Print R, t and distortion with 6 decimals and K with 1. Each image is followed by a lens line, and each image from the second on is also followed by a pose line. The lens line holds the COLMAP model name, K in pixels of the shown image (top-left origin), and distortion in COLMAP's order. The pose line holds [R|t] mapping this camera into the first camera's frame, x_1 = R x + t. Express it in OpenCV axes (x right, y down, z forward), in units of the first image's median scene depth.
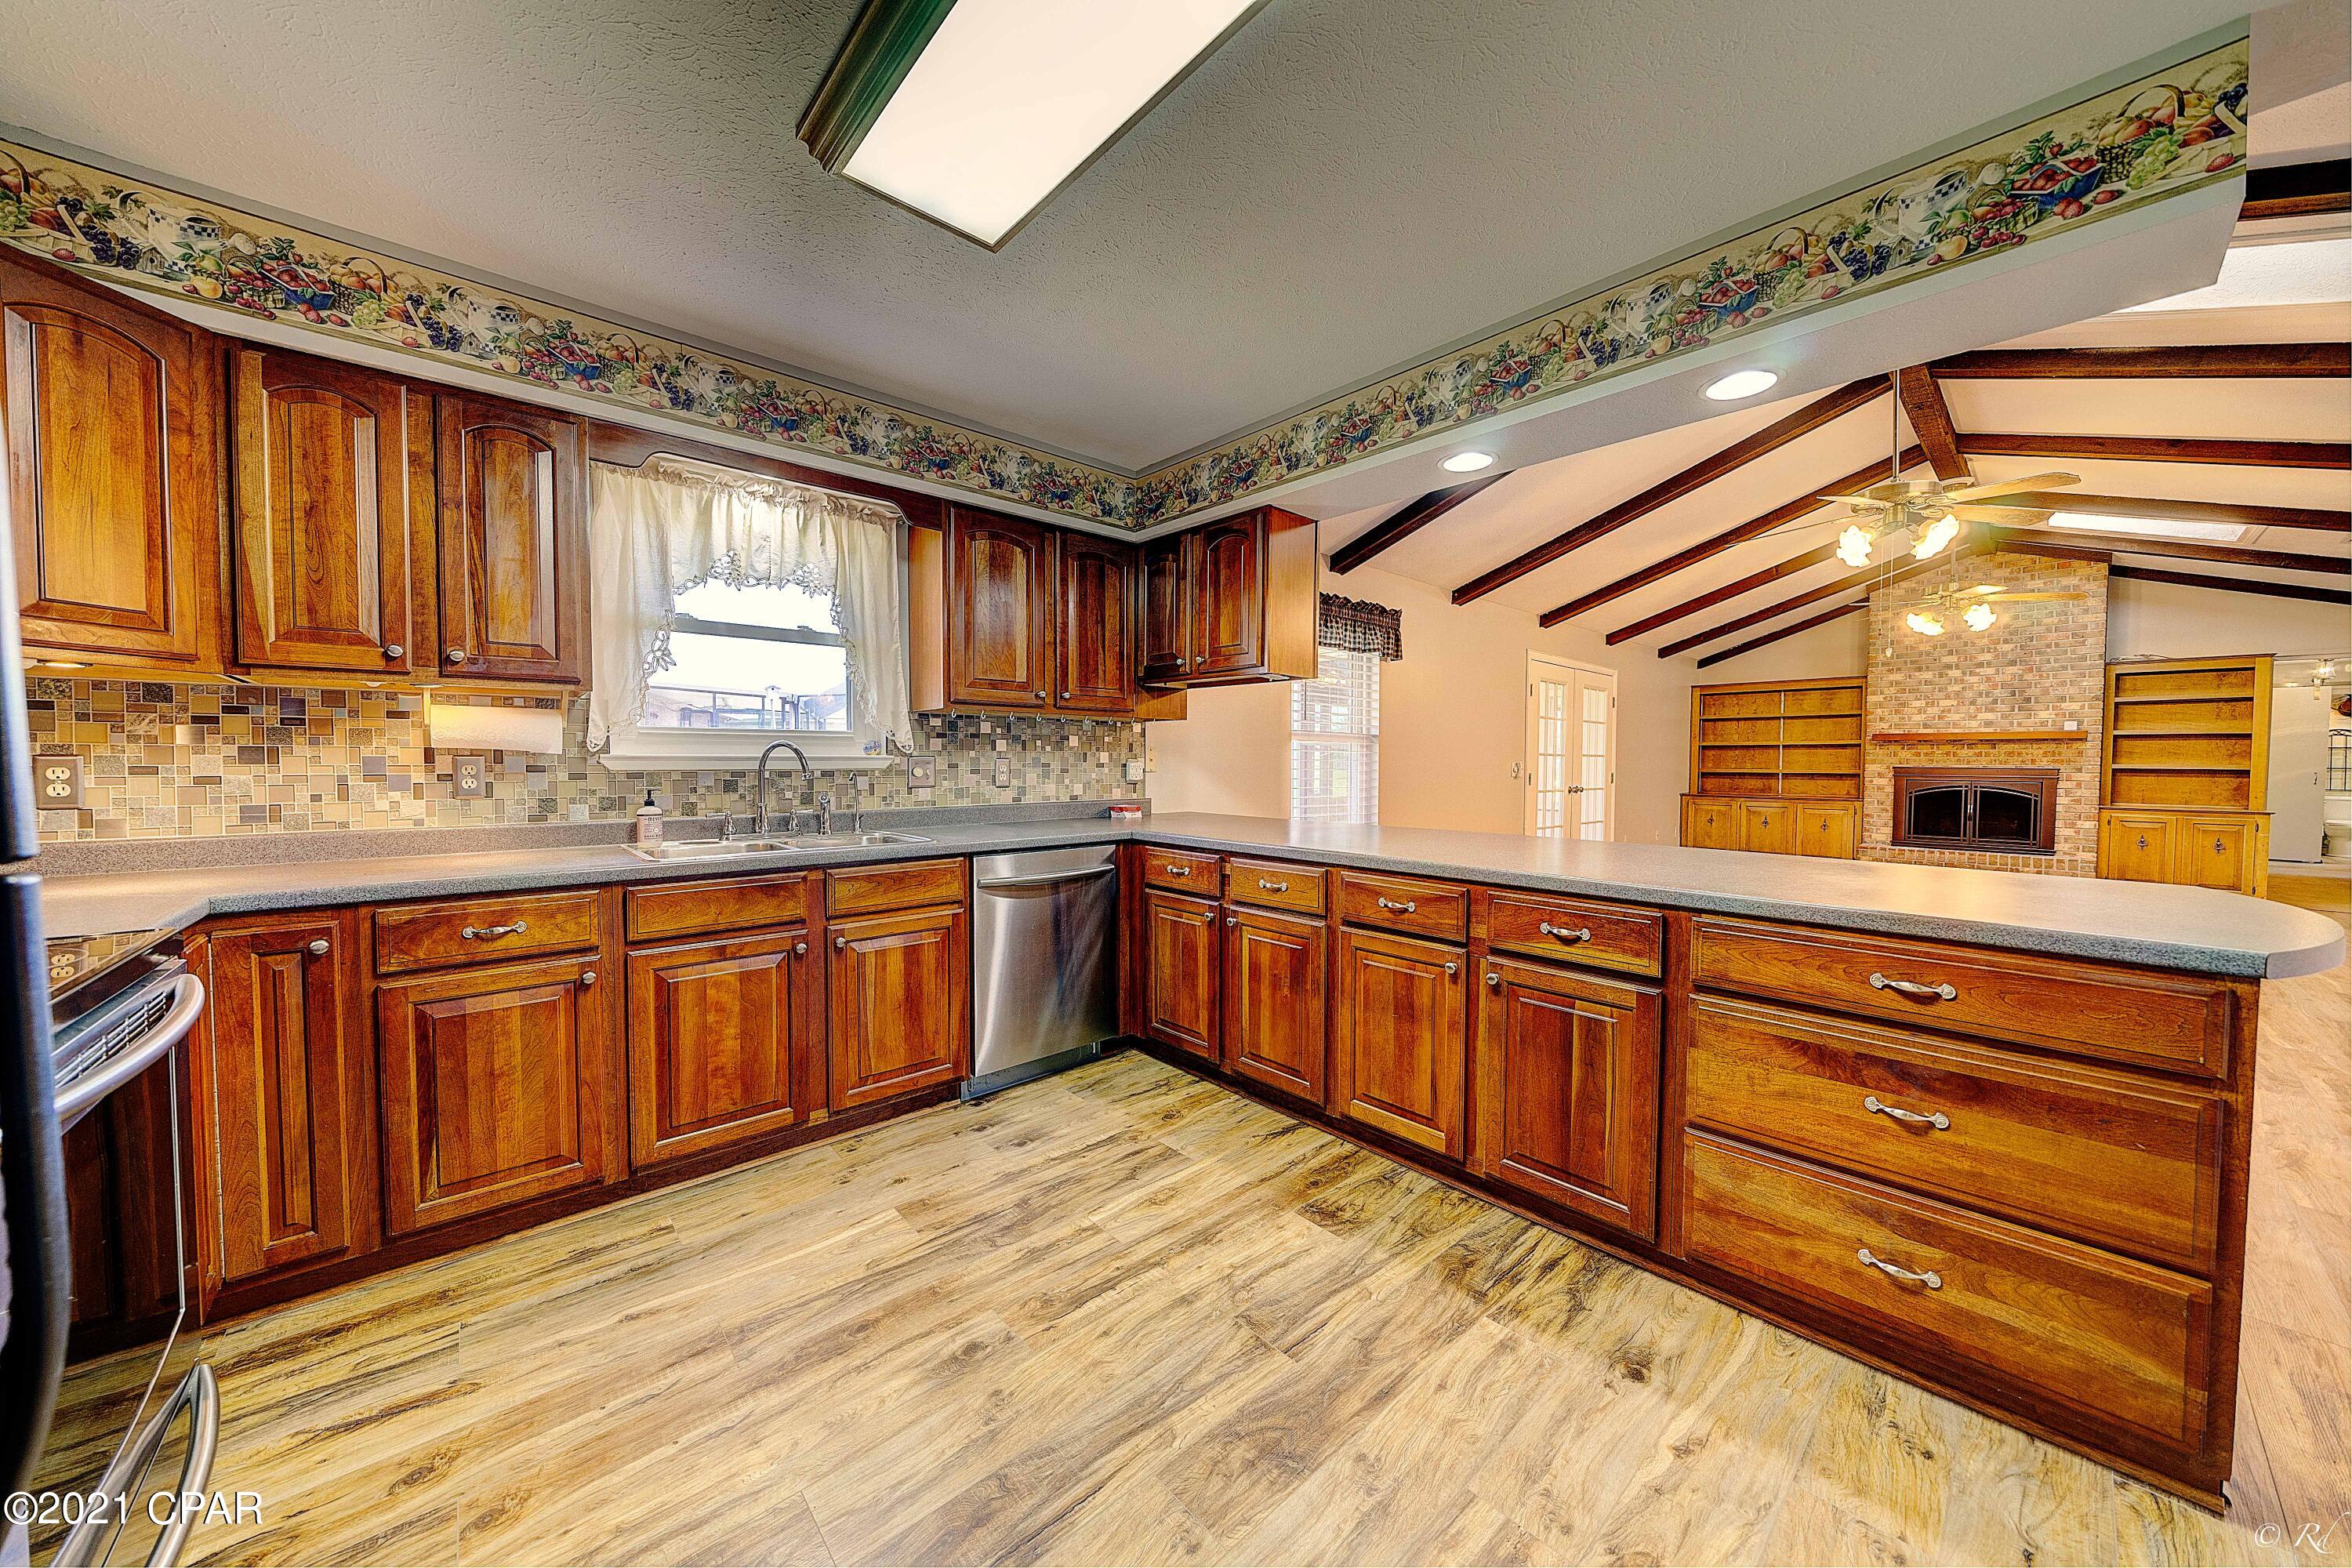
lens RADIAL K [[801.7, 0, 1166.7], [0, 801.7, 784.3], [0, 0, 1]] dist [-0.005008, 0.000130]
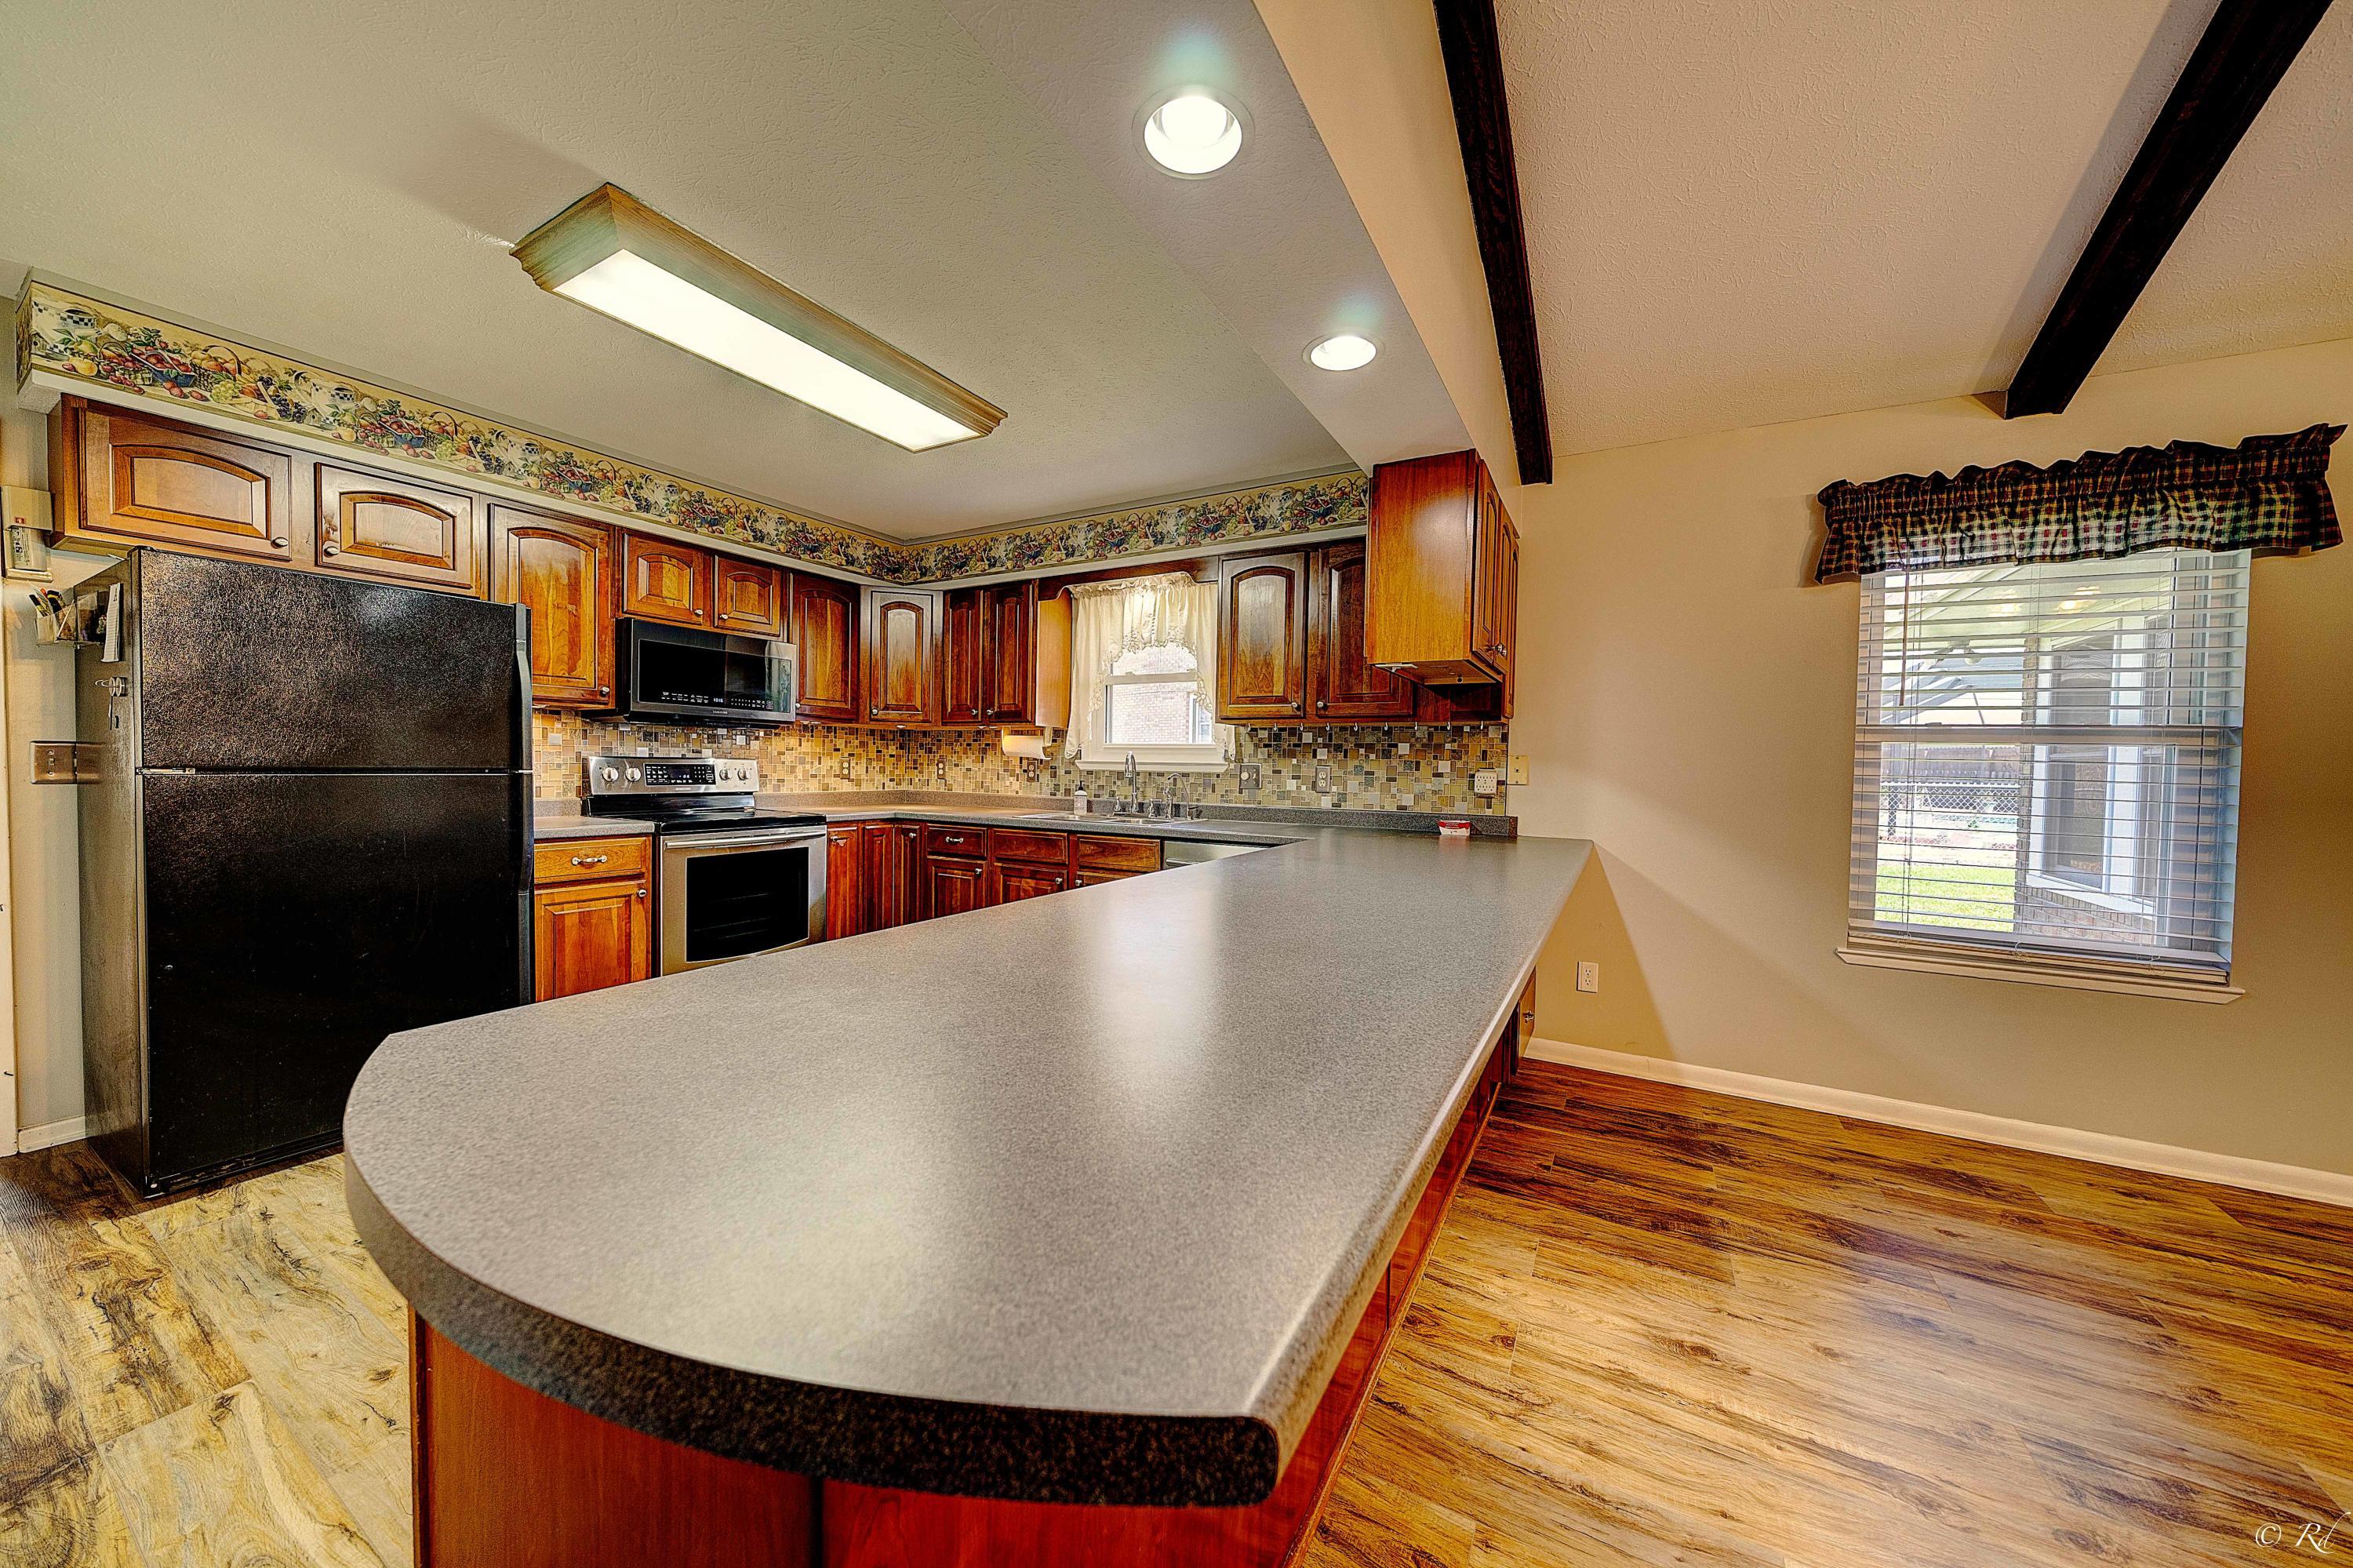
lens RADIAL K [[802.1, 0, 1176.7], [0, 802.1, 782.2], [0, 0, 1]] dist [-0.005008, 0.000130]
pose [[0.321146, 0.025169, -0.946695, 0.825383], [-0.046441, 0.998863, 0.010802, -0.014441], [0.945890, 0.040496, 0.321950, 0.514848]]
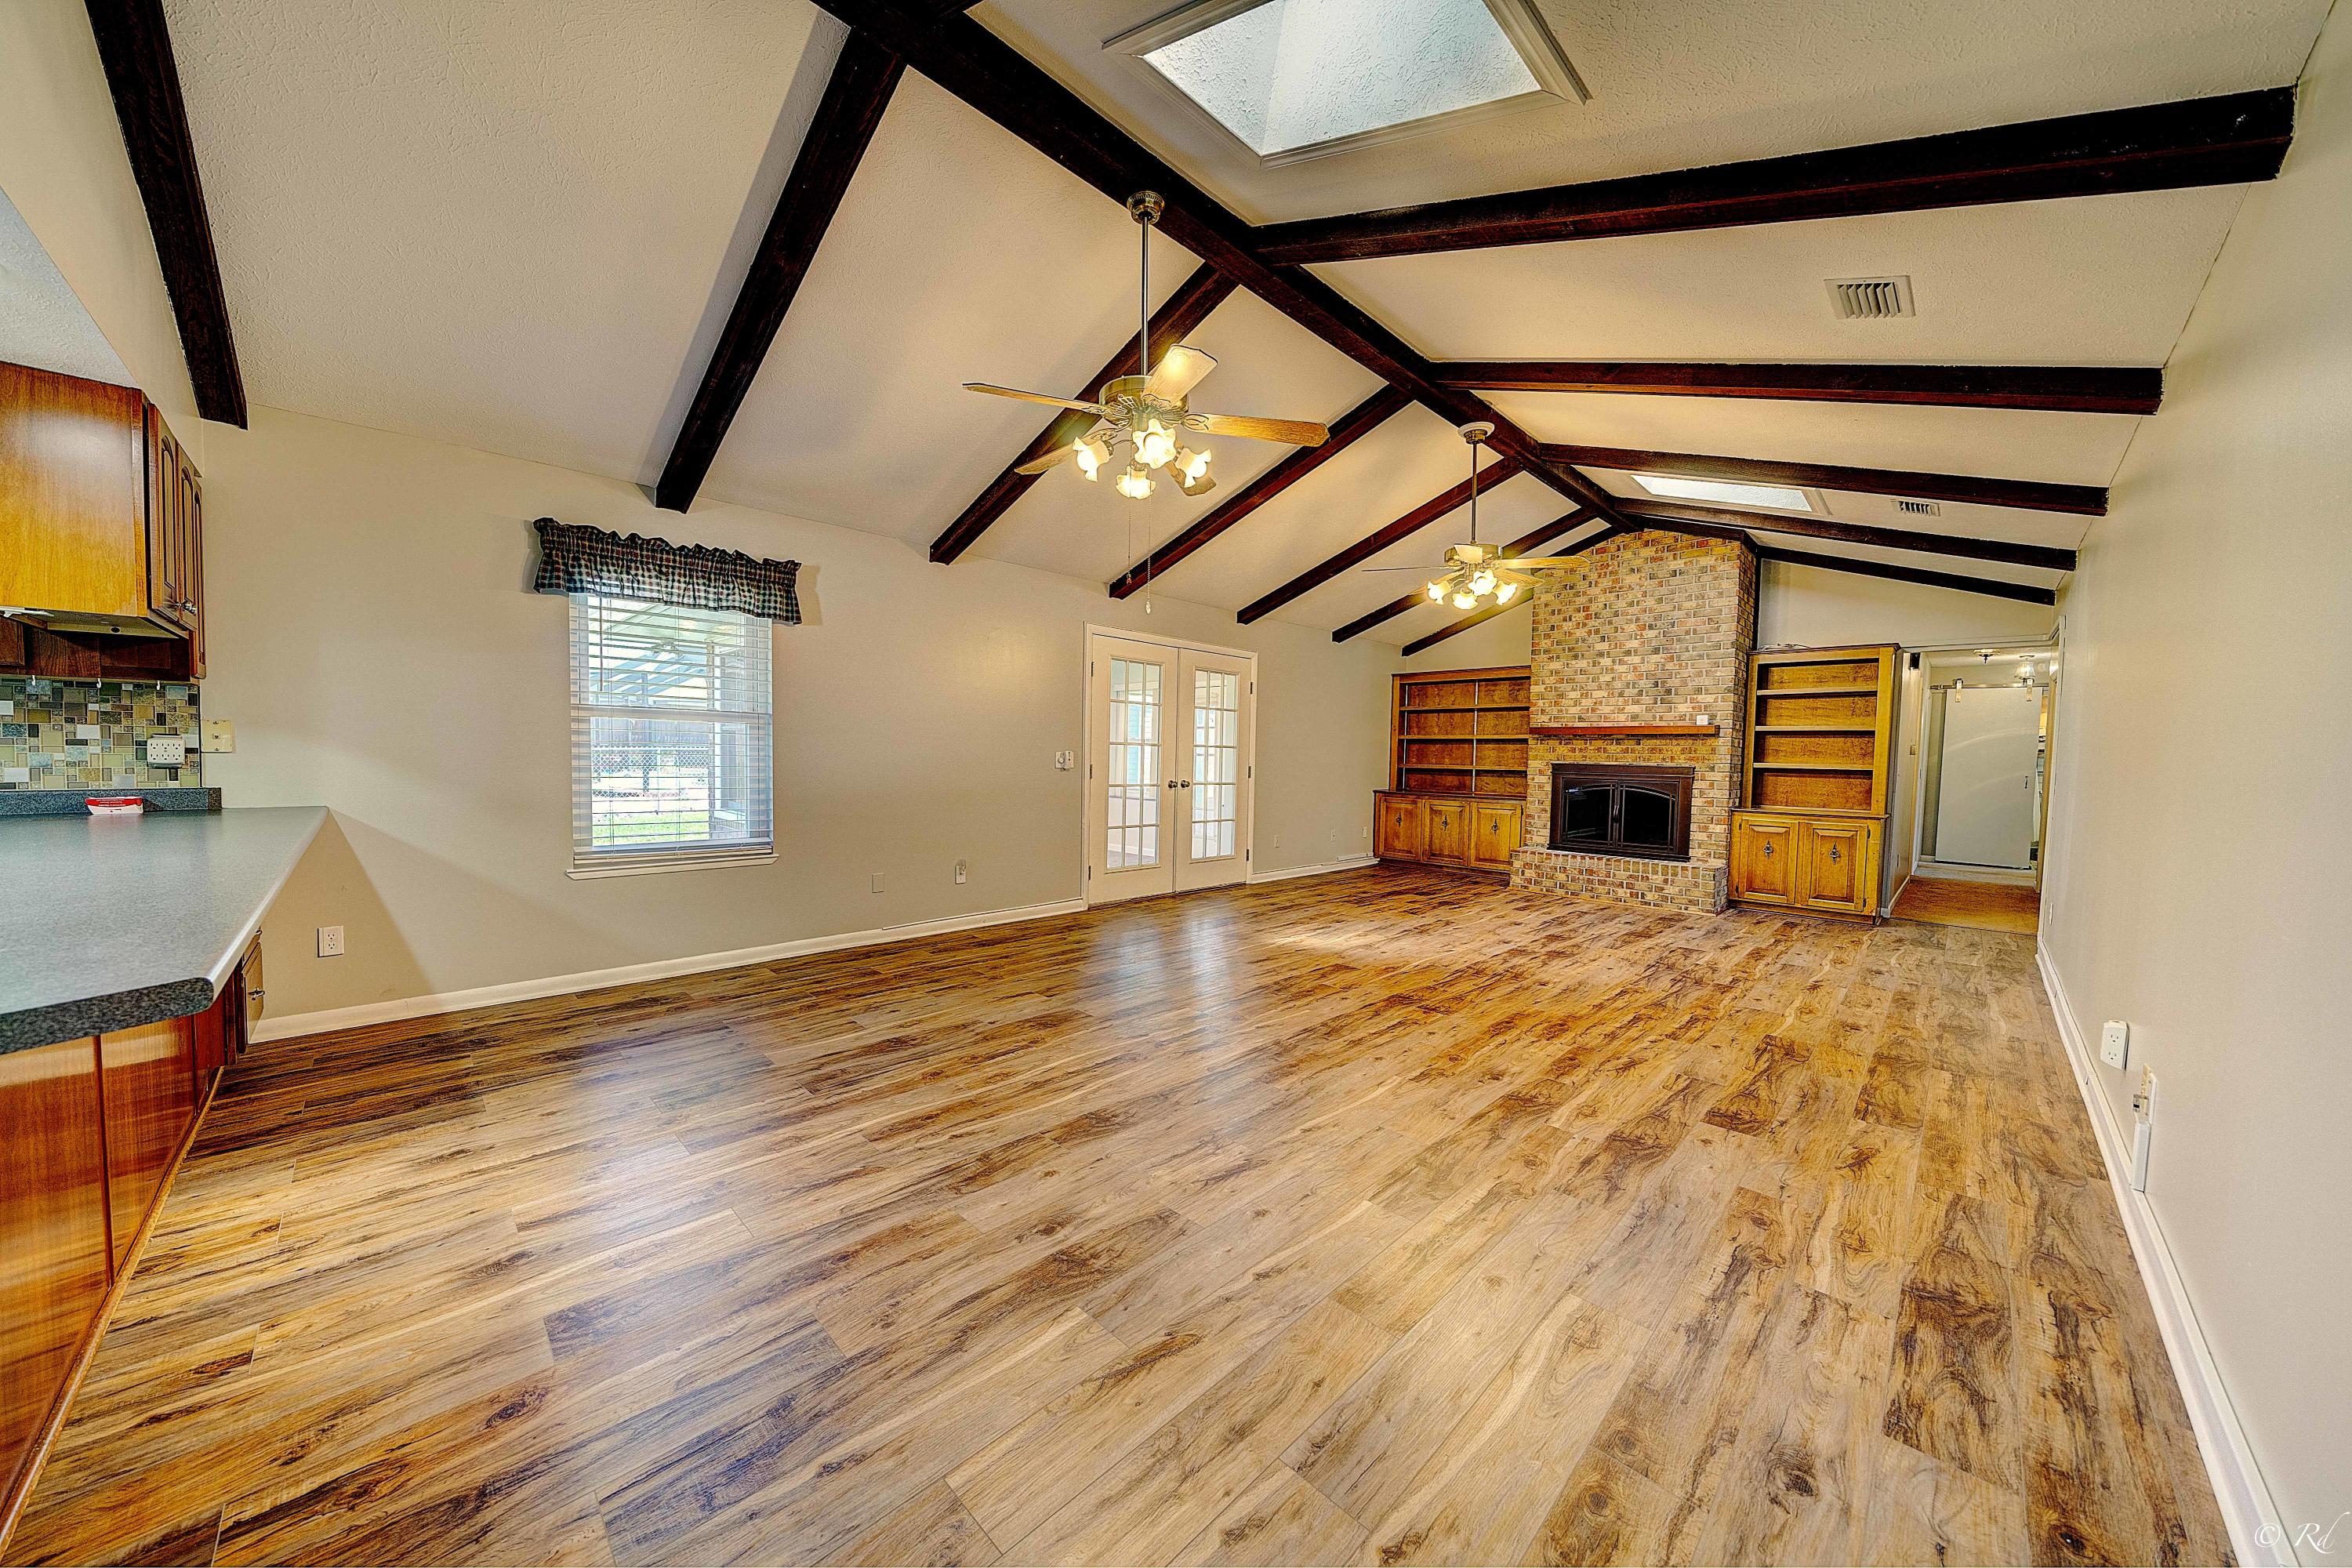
lens RADIAL K [[801.7, 0, 1170.6], [0, 801.7, 787.7], [0, 0, 1]] dist [-0.005008, 0.000130]
pose [[0.998348, 0.010771, 0.056430, 1.056575], [-0.011599, 0.999830, 0.014359, -0.004943], [-0.056265, -0.014990, 0.998303, 0.262722]]
